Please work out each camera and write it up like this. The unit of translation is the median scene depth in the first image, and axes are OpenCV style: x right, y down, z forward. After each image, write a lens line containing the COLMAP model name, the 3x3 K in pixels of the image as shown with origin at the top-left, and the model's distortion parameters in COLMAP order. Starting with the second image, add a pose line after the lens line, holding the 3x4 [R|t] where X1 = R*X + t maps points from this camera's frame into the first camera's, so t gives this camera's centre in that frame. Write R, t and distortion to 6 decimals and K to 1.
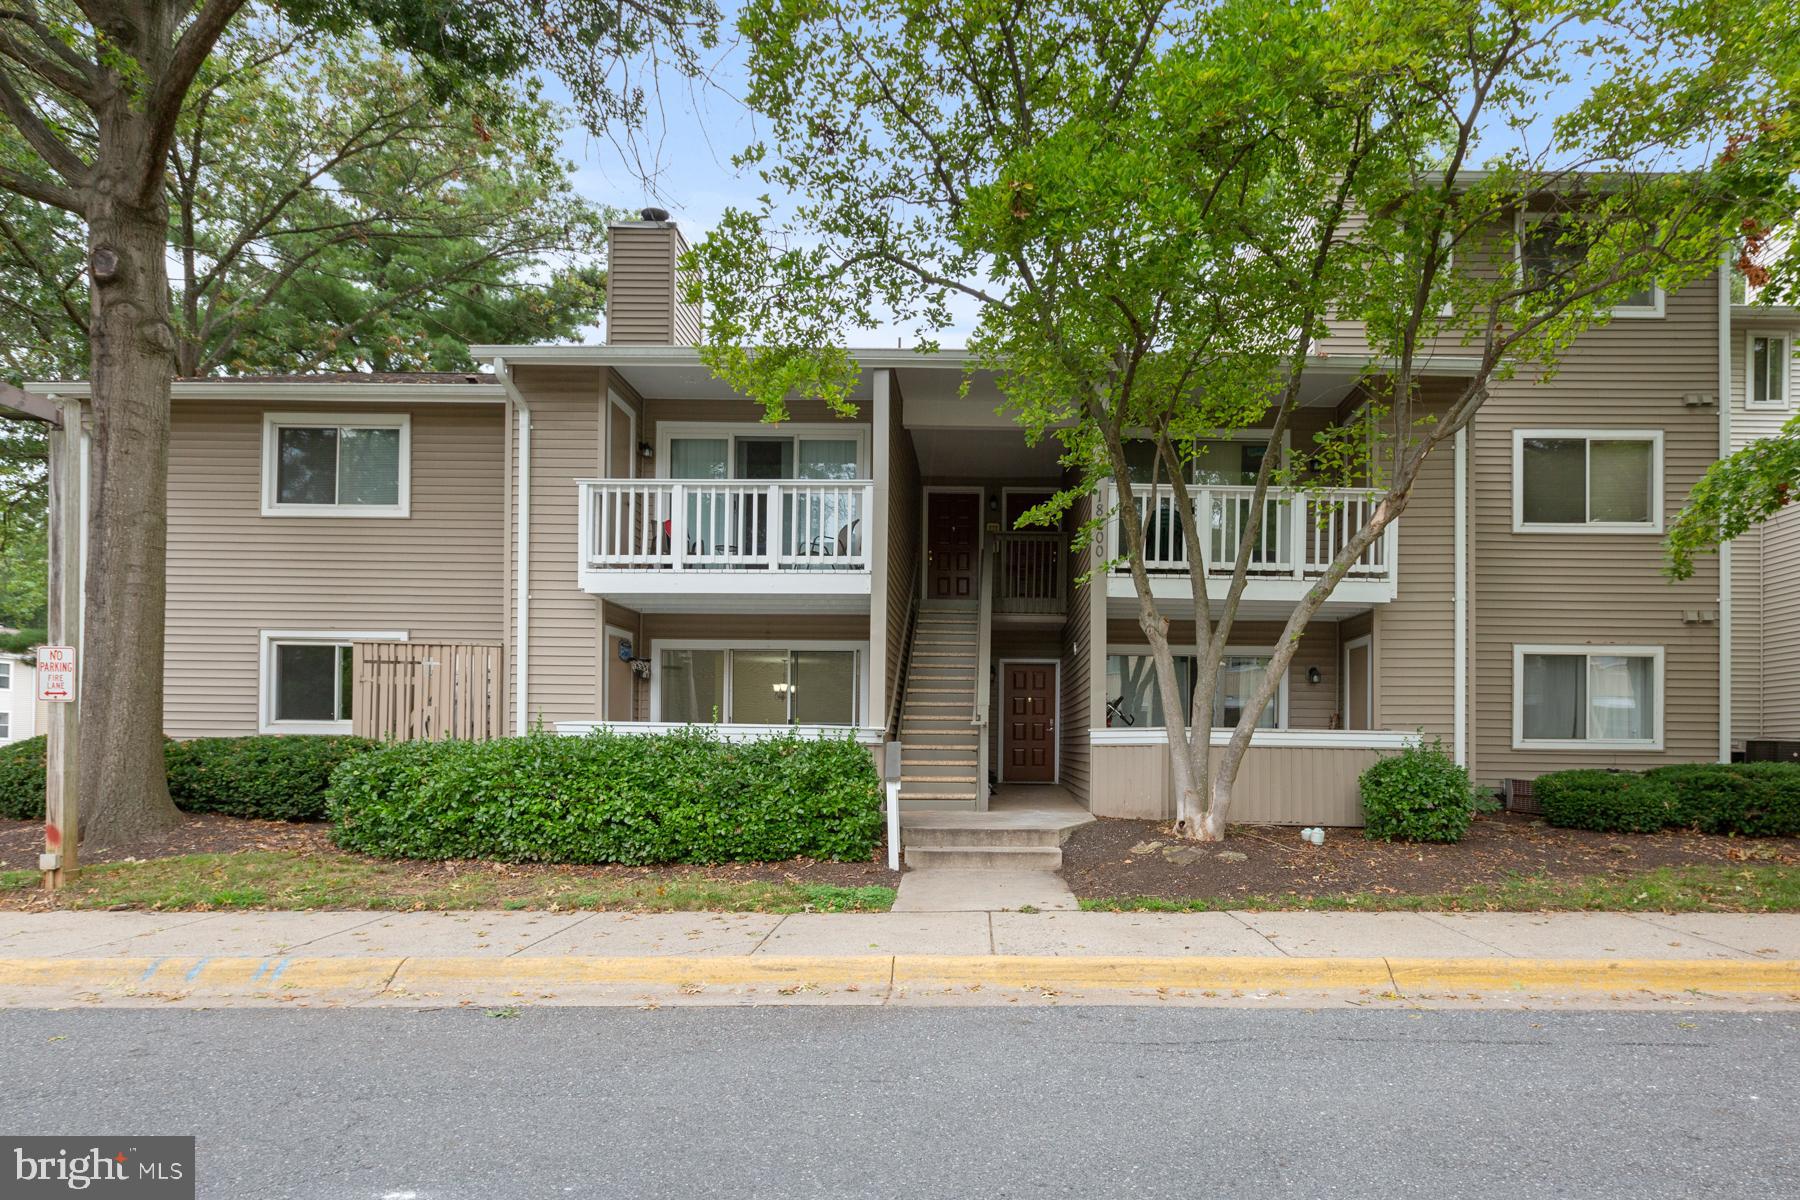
lens RADIAL K [[762.9, 0, 904.1], [0, 762.9, 682.7], [0, 0, 1]] dist [0.001864, -0.000920]
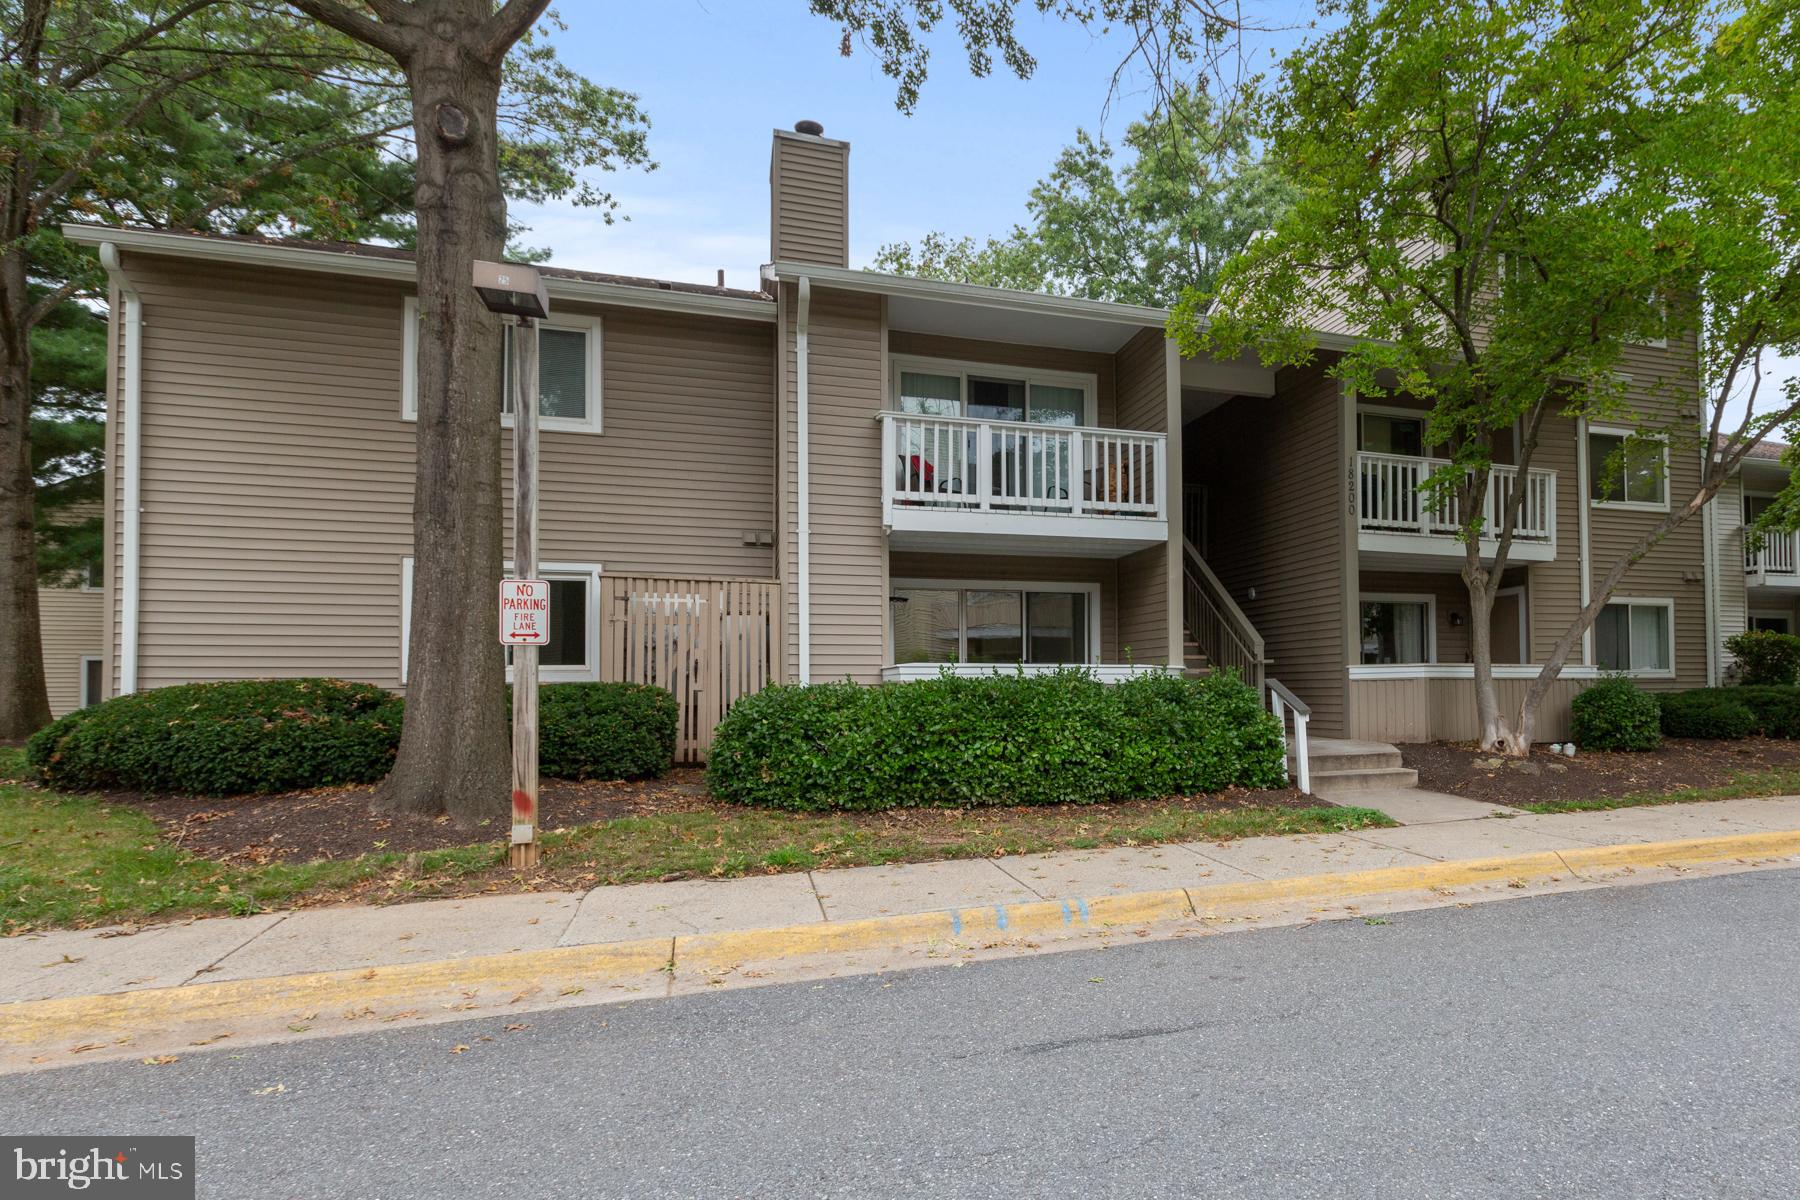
lens RADIAL K [[812.5, 0, 900.4], [0, 812.5, 605.6], [0, 0, 1]] dist [0.003685, -0.001653]
pose [[0.963541, 0.009394, 0.267396, -0.767535], [-0.004741, 0.999826, -0.018040, -0.003970], [-0.267519, 0.016114, 0.963418, 0.011082]]
